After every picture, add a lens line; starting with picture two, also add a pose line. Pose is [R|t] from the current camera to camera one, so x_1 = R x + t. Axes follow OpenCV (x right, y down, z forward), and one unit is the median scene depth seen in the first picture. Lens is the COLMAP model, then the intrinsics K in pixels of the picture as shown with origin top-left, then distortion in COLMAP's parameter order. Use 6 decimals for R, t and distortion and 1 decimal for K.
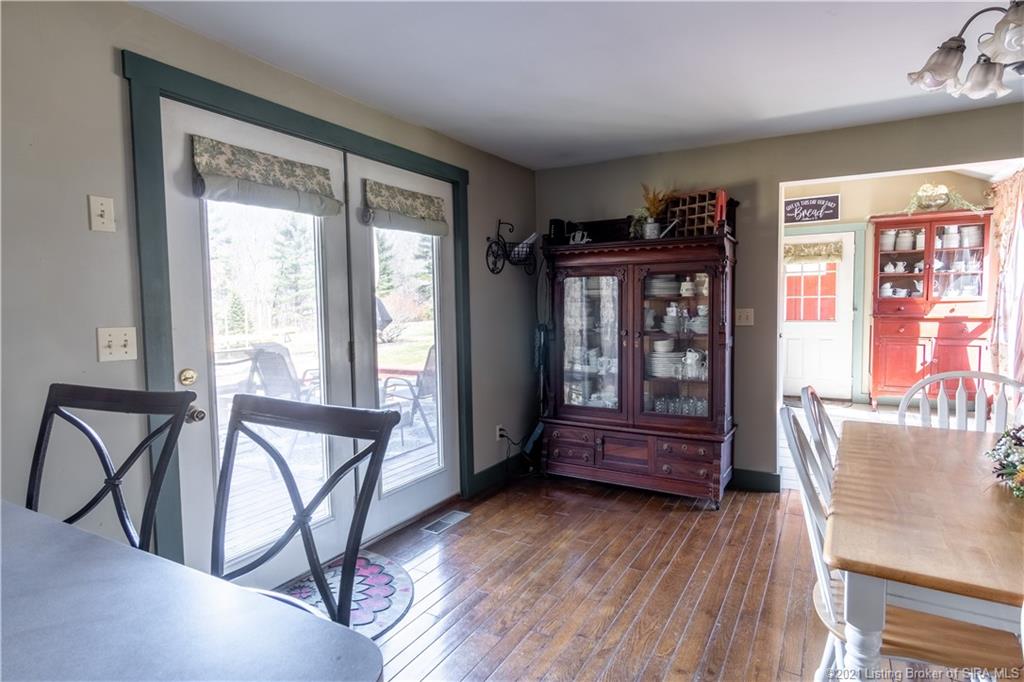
lens RADIAL K [[550.4, 0, 517.5], [0, 550.4, 338.6], [0, 0, 1]] dist [0.001613, 0.004580]
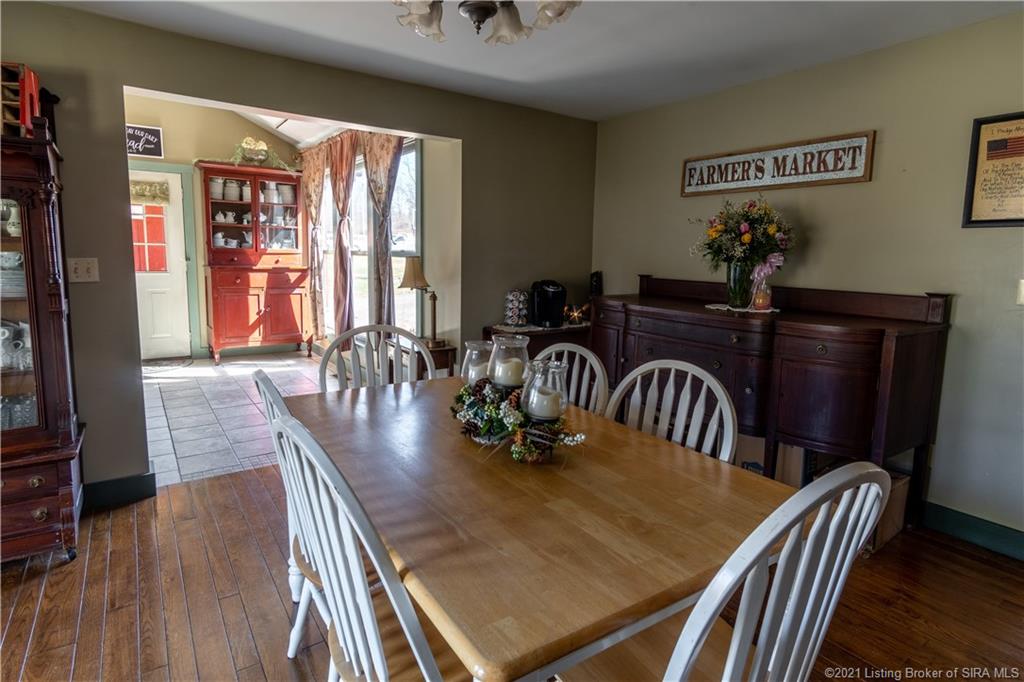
lens RADIAL K [[550.4, 0, 508.7], [0, 550.4, 321.0], [0, 0, 1]] dist [0.001613, 0.004580]
pose [[0.436598, -0.085363, 0.895598, 0.008855], [0.030373, 0.996319, 0.080156, -0.008267], [-0.899144, -0.007794, 0.437583, 0.121399]]
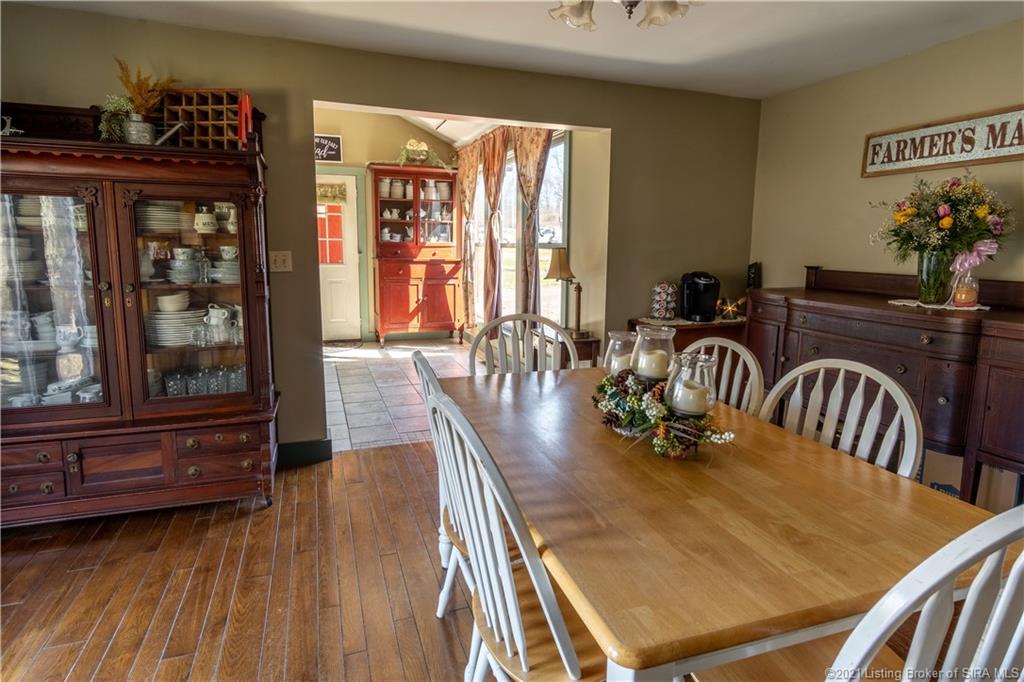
lens RADIAL K [[550.4, 0, 509.5], [0, 550.4, 320.5], [0, 0, 1]] dist [0.001613, 0.004580]
pose [[0.654019, -0.083526, 0.751853, 0.007047], [0.028432, 0.995897, 0.085906, -0.007113], [-0.755944, -0.034808, 0.653711, 0.119674]]
